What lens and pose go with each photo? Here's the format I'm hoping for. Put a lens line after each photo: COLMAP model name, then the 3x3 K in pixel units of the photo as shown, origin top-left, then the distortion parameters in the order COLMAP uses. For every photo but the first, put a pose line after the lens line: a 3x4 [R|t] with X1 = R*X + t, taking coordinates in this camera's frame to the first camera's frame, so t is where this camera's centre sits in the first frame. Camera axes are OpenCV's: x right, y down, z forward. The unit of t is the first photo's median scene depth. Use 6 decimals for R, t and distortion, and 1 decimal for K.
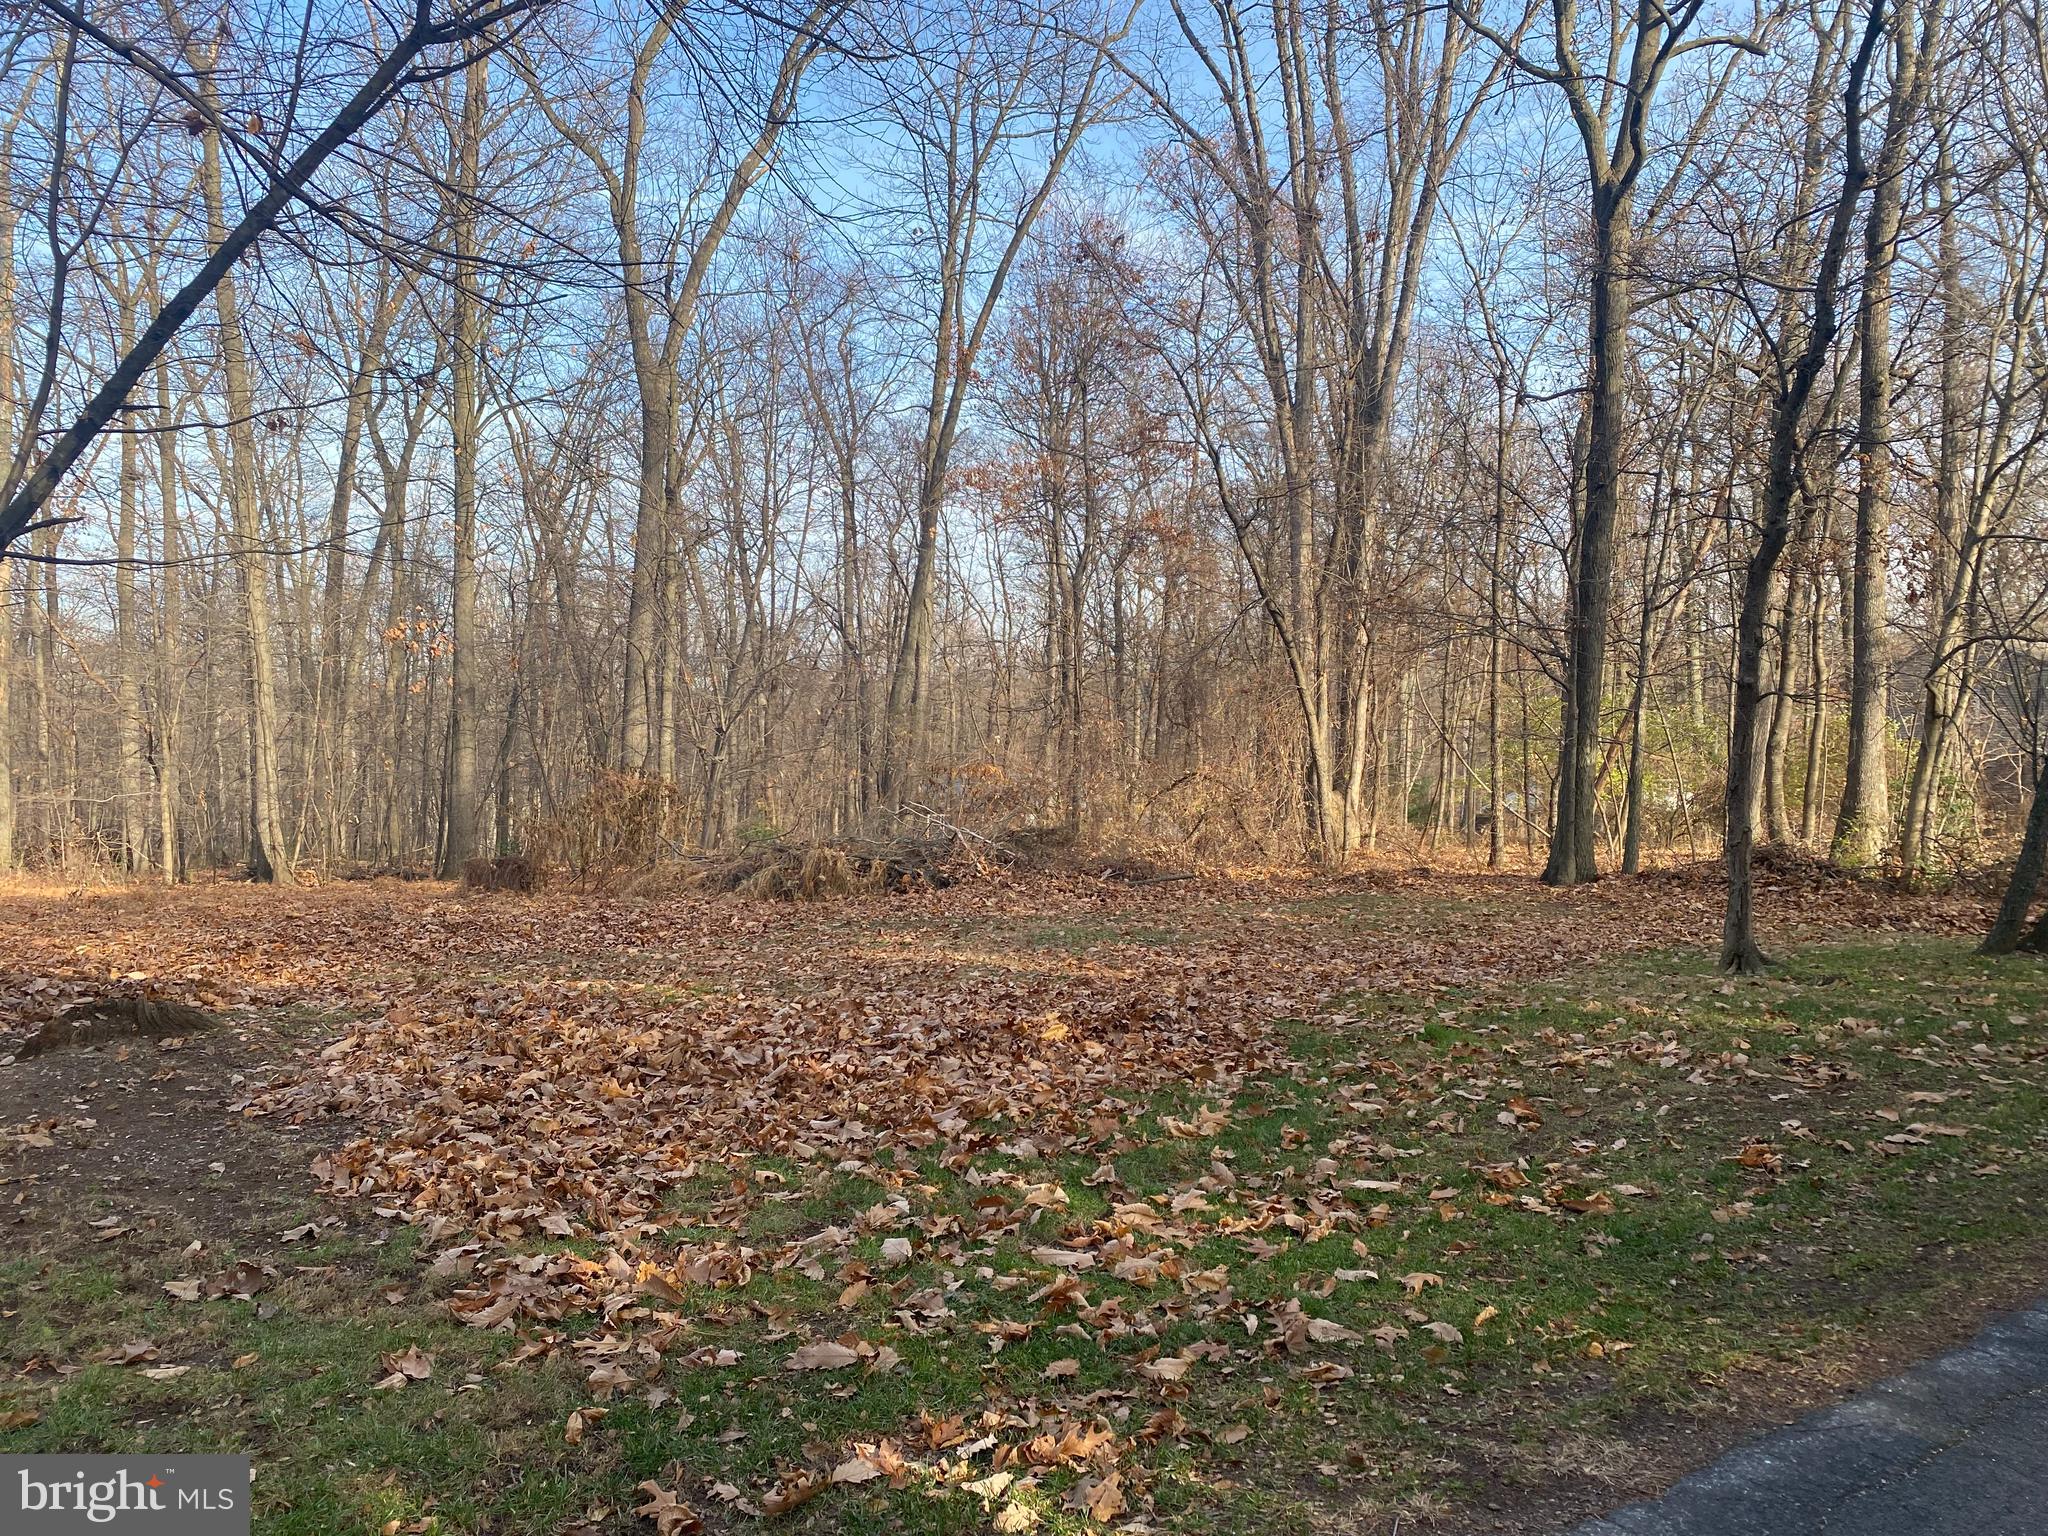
lens RADIAL K [[1545.3, 0, 1017.4], [0, 1545.3, 763.4], [0, 0, 1]] dist [0.029387, -0.035011]
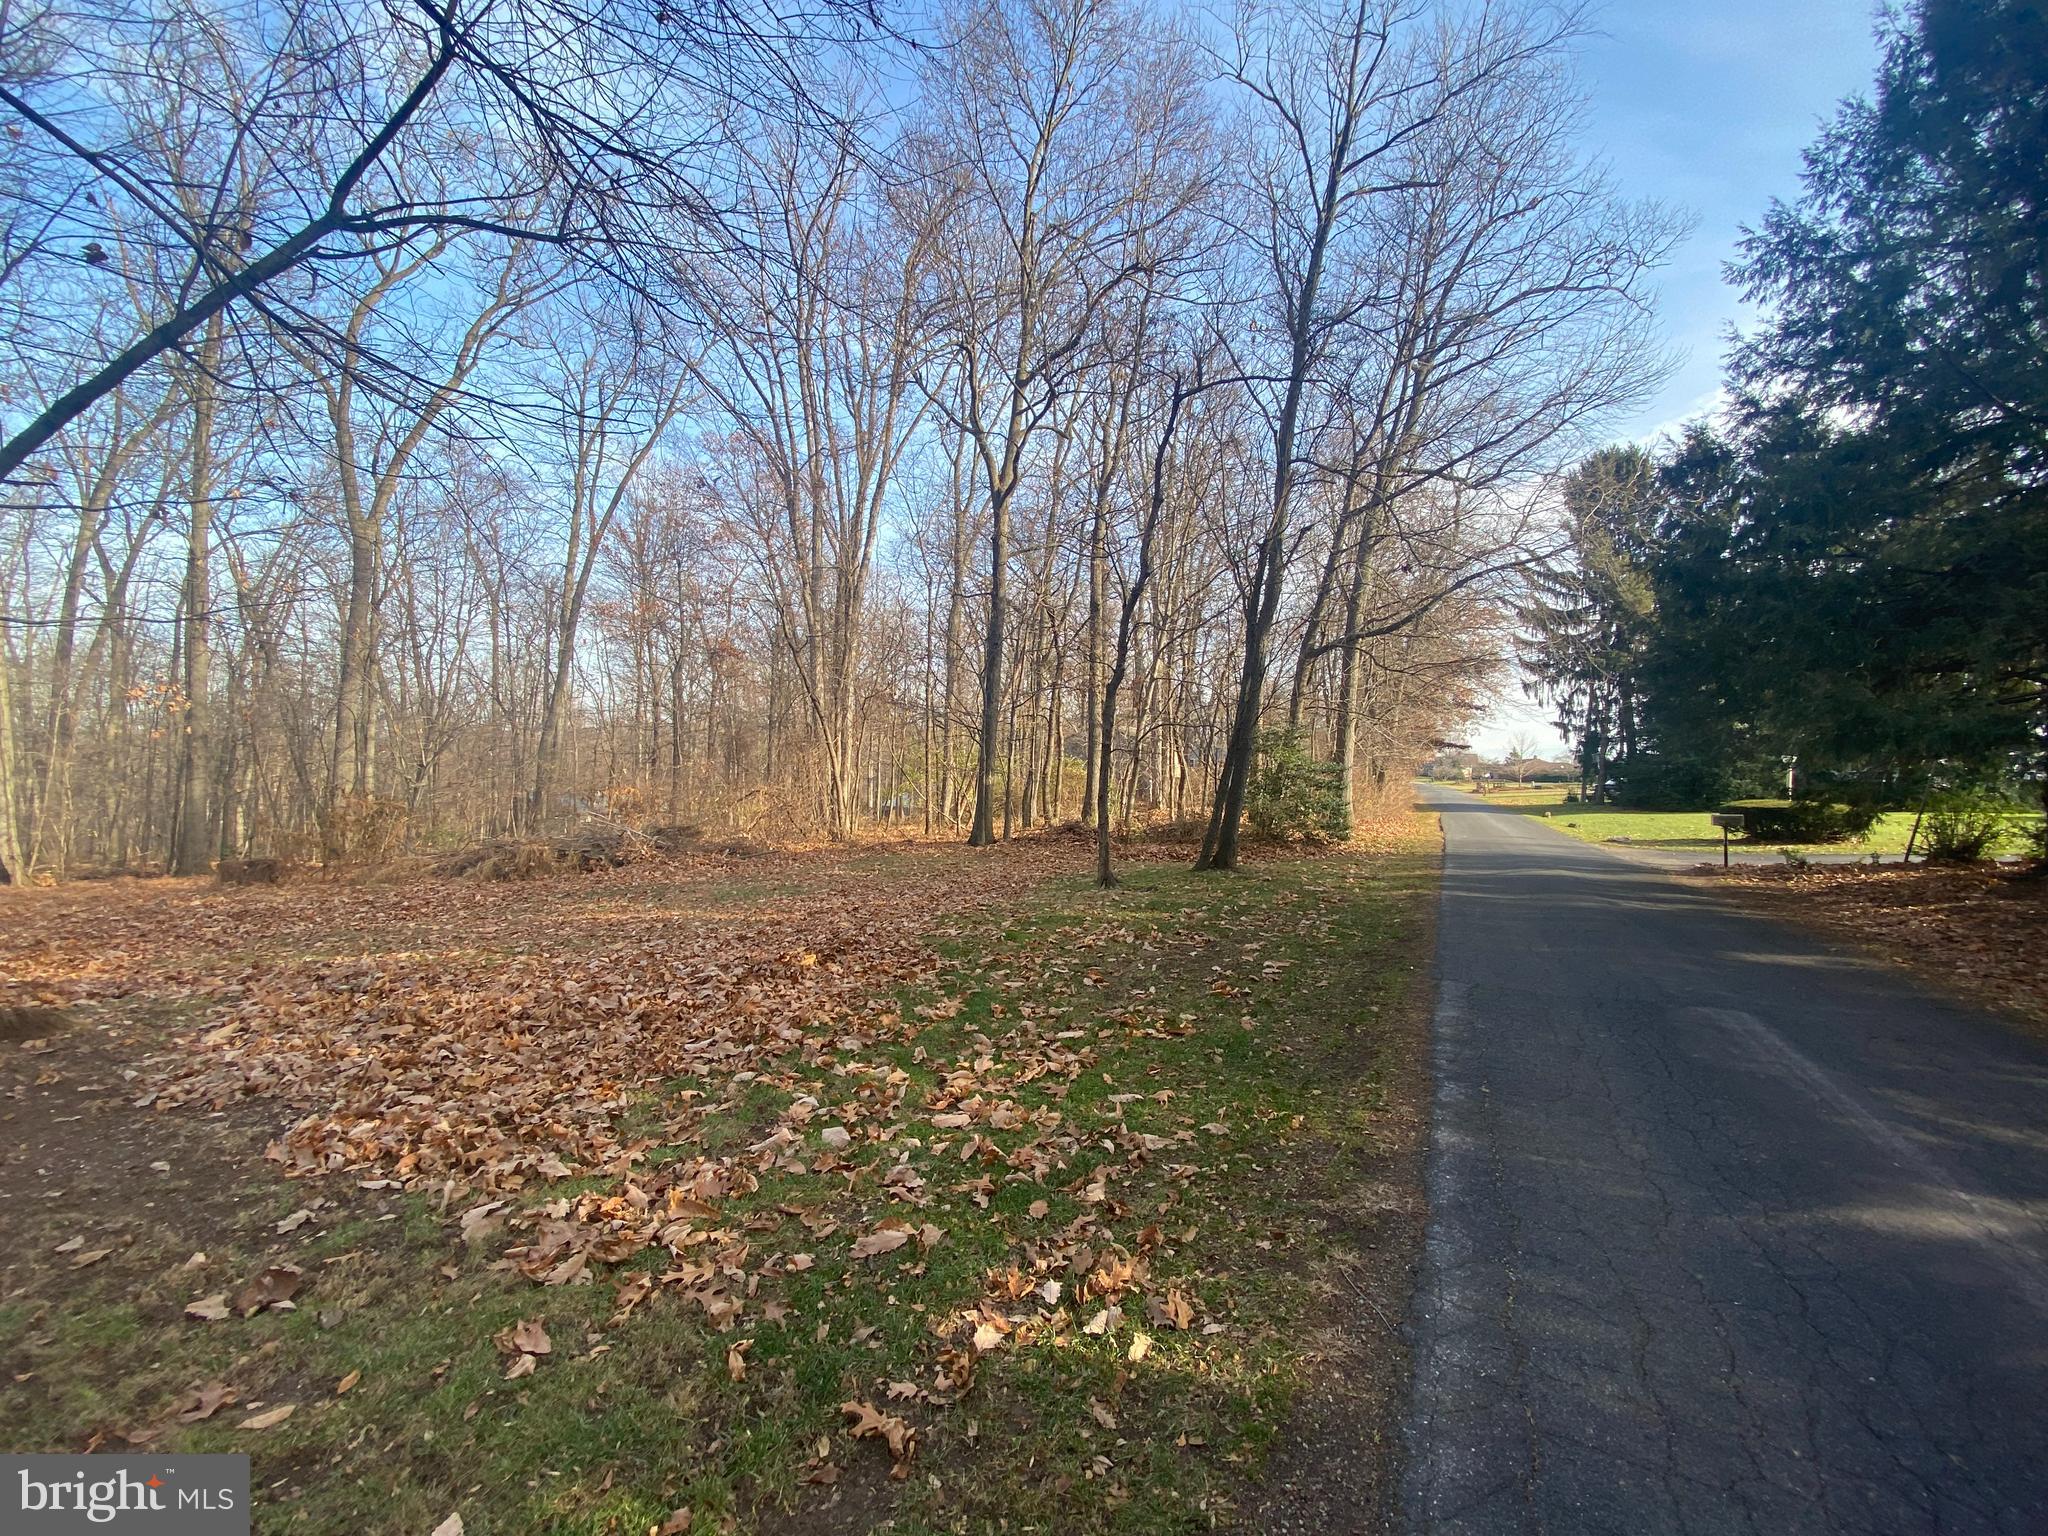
lens RADIAL K [[821.9, 0, 983.4], [0, 821.9, 763.9], [0, 0, 1]] dist [0.006590, -0.015266]
pose [[0.895112, 0.002255, 0.445835, -0.177629], [0.008369, 0.999726, -0.021860, -0.005720], [-0.445762, 0.023299, 0.894848, 0.157576]]
